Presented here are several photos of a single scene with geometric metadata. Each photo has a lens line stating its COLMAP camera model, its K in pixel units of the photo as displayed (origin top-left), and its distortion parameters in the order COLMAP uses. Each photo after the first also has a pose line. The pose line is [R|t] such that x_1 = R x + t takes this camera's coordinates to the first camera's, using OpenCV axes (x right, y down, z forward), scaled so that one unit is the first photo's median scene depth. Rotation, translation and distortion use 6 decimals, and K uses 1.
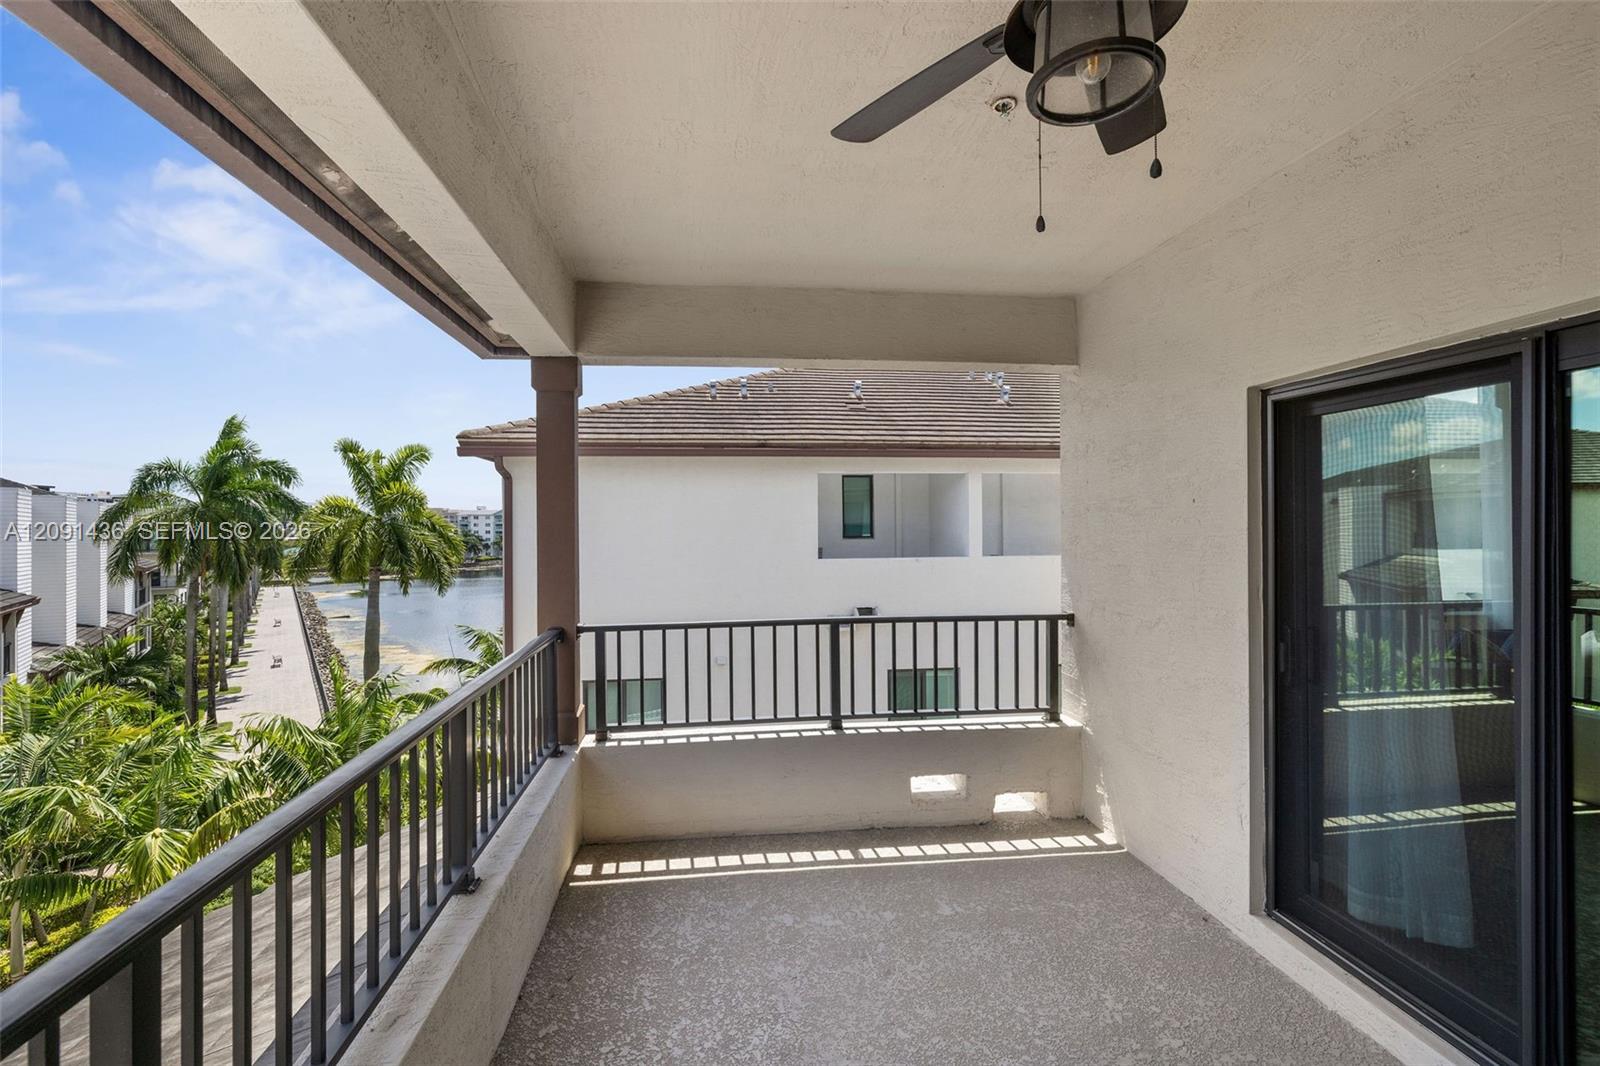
lens RADIAL K [[720.4, 0, 803.4], [0, 720.4, 517.9], [0, 0, 1]] dist [-0.001917, -0.000808]
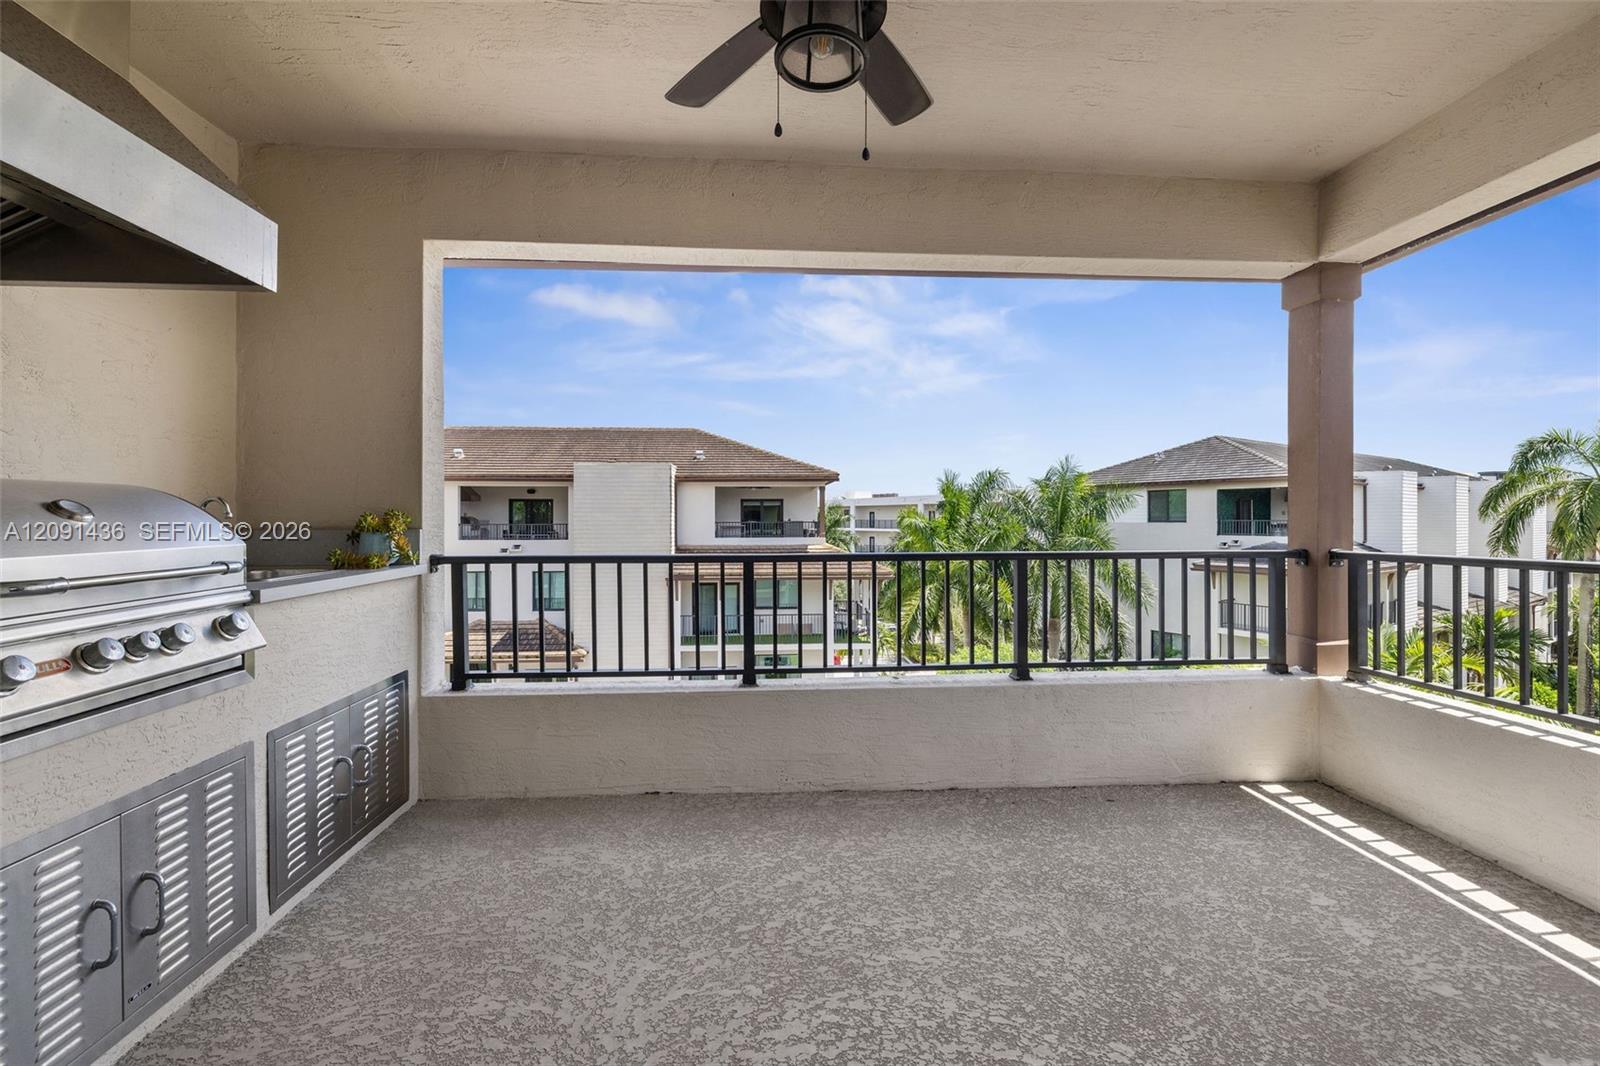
lens RADIAL K [[720.4, 0, 803.4], [0, 720.4, 517.9], [0, 0, 1]] dist [-0.001917, -0.000808]
pose [[-0.058496, 0.005221, -0.998274, 0.112925], [0.010974, 0.999929, 0.004586, 0.016615], [0.998227, -0.010686, -0.058549, 0.065651]]
